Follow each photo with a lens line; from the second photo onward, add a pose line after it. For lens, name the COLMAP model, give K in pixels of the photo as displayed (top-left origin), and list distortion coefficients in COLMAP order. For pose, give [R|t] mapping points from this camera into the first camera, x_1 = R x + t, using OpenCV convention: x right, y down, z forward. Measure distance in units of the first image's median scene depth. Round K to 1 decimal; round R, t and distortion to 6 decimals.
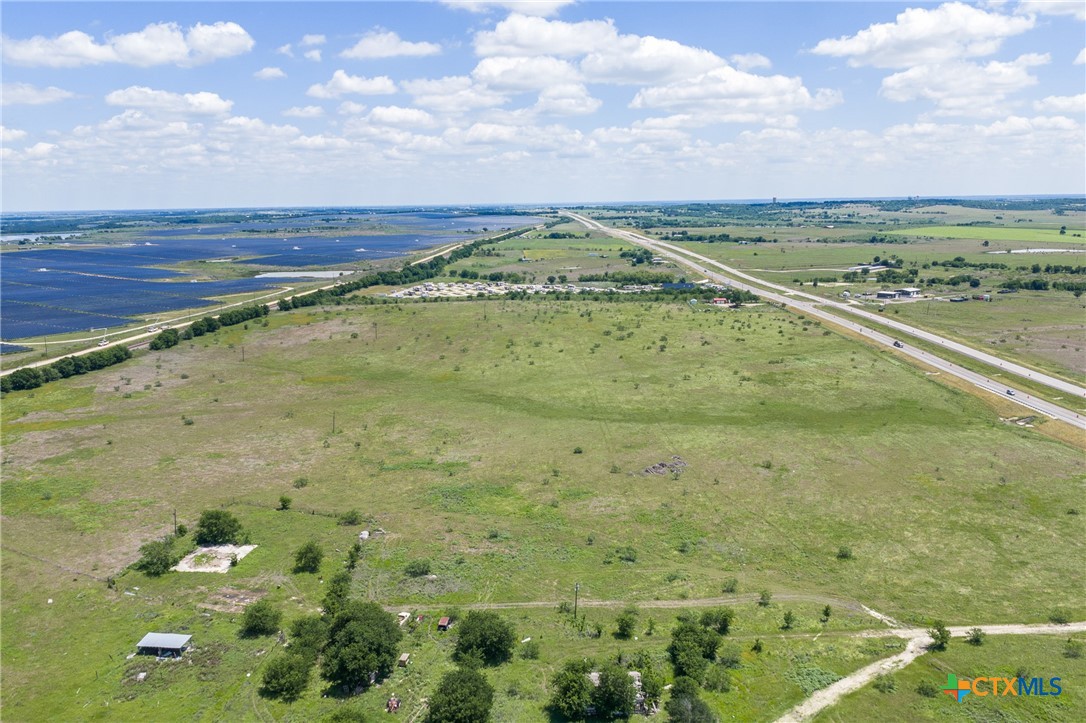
lens RADIAL K [[888.2, 0, 541.2], [0, 888.2, 358.5], [0, 0, 1]] dist [0.008086, -0.009454]
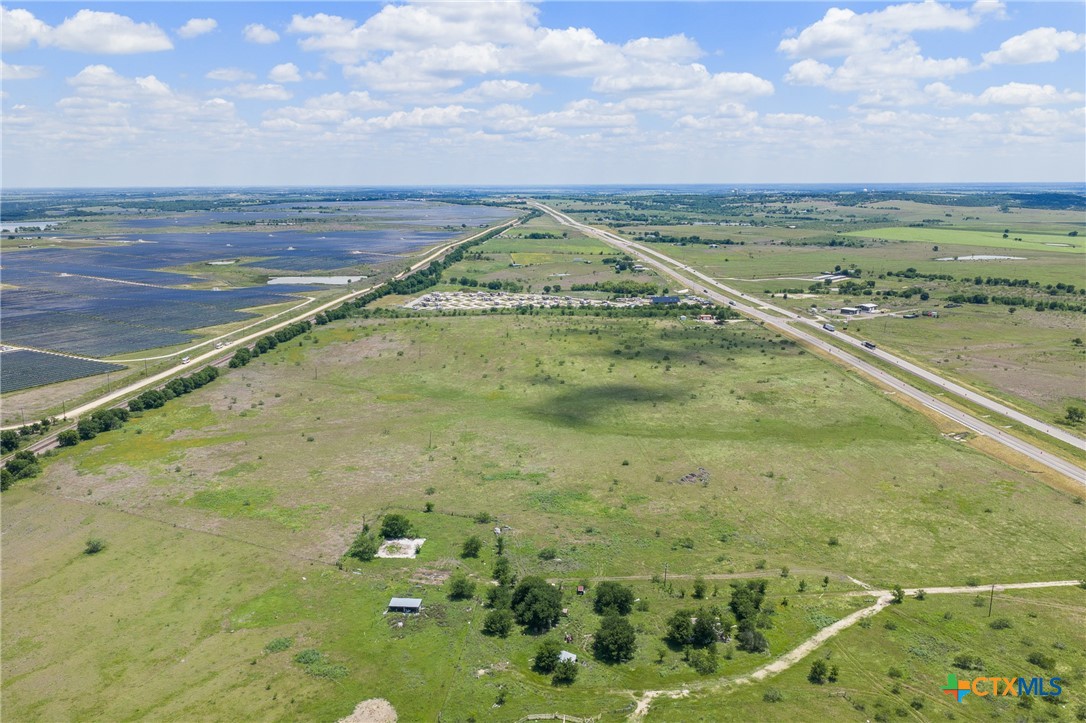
lens RADIAL K [[888.2, 0, 545.2], [0, 888.2, 359.7], [0, 0, 1]] dist [0.008086, -0.009454]
pose [[0.998723, 0.002734, 0.050453, -0.136647], [-0.003755, 0.999790, 0.020152, -0.070962], [-0.050387, -0.020315, 0.998523, -0.283948]]
